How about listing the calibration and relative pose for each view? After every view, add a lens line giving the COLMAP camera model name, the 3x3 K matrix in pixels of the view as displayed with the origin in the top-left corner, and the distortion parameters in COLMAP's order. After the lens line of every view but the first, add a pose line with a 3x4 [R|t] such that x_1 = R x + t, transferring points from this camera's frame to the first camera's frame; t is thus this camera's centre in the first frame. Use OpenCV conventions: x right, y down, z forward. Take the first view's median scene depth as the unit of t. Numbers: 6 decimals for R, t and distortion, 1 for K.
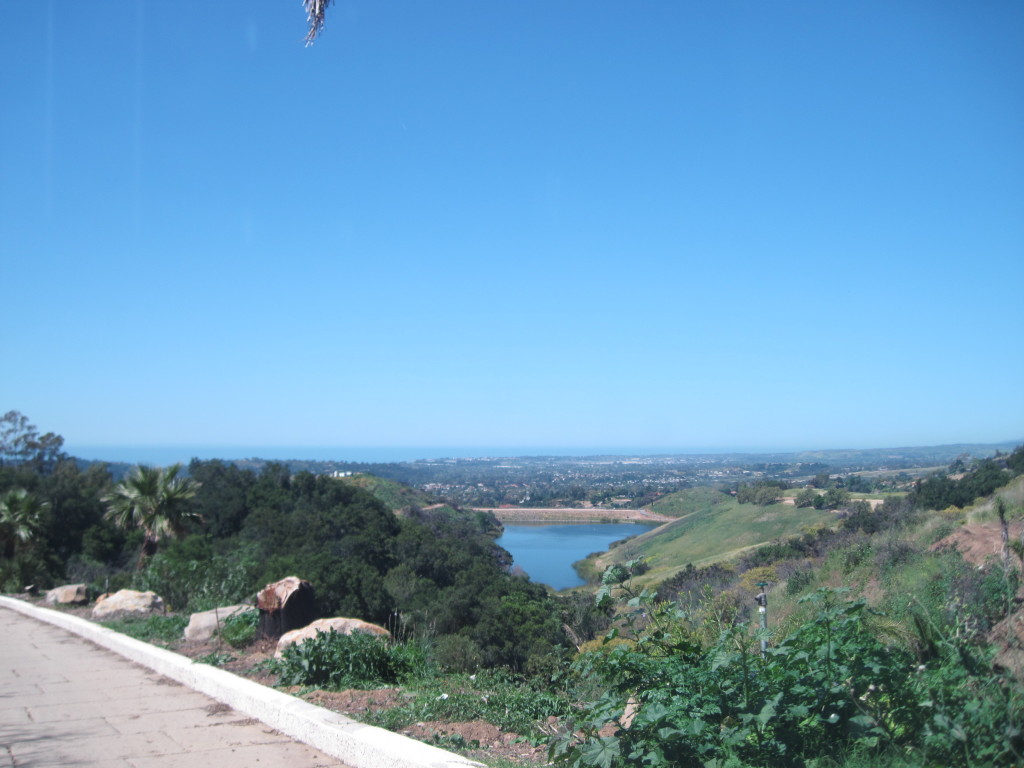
lens RADIAL K [[1063.7, 0, 512.0], [0, 1063.7, 384.0], [0, 0, 1]] dist [-0.085895, 0.004236]
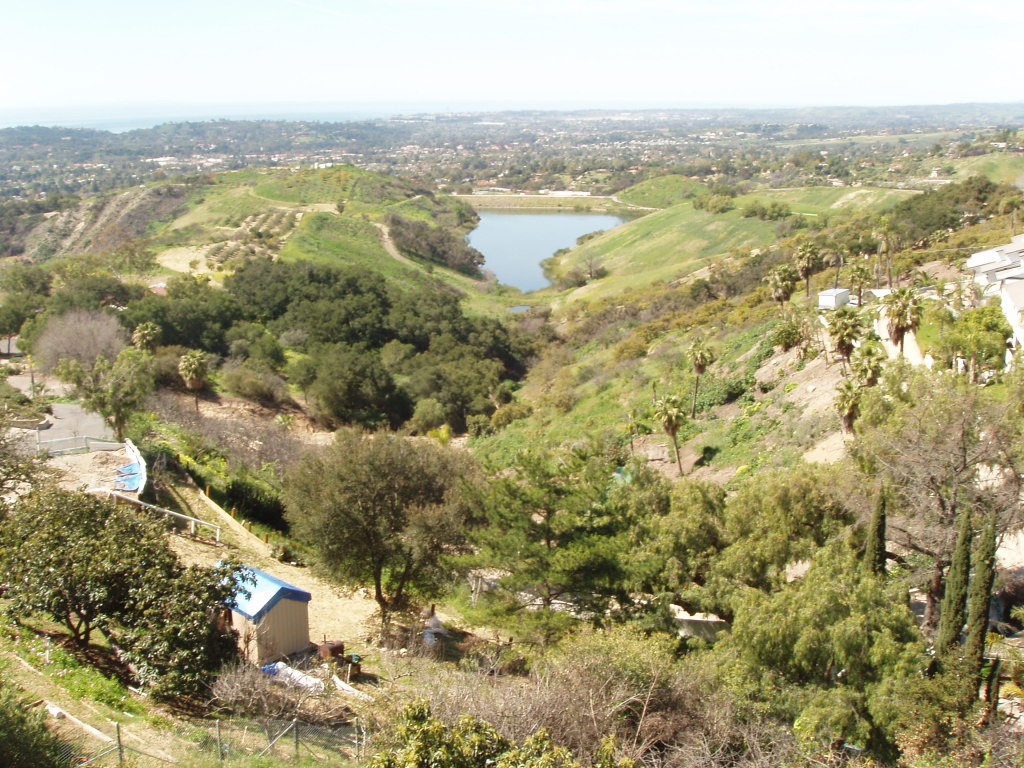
lens RADIAL K [[1291.5, 0, 512.0], [0, 1291.5, 384.0], [0, 0, 1]] dist [-0.099199, -0.006395]
pose [[0.999993, -0.000907, 0.003554, 0.015026], [-0.000289, 0.946394, 0.323015, -0.092147], [-0.003656, -0.323014, 0.946387, -0.195539]]
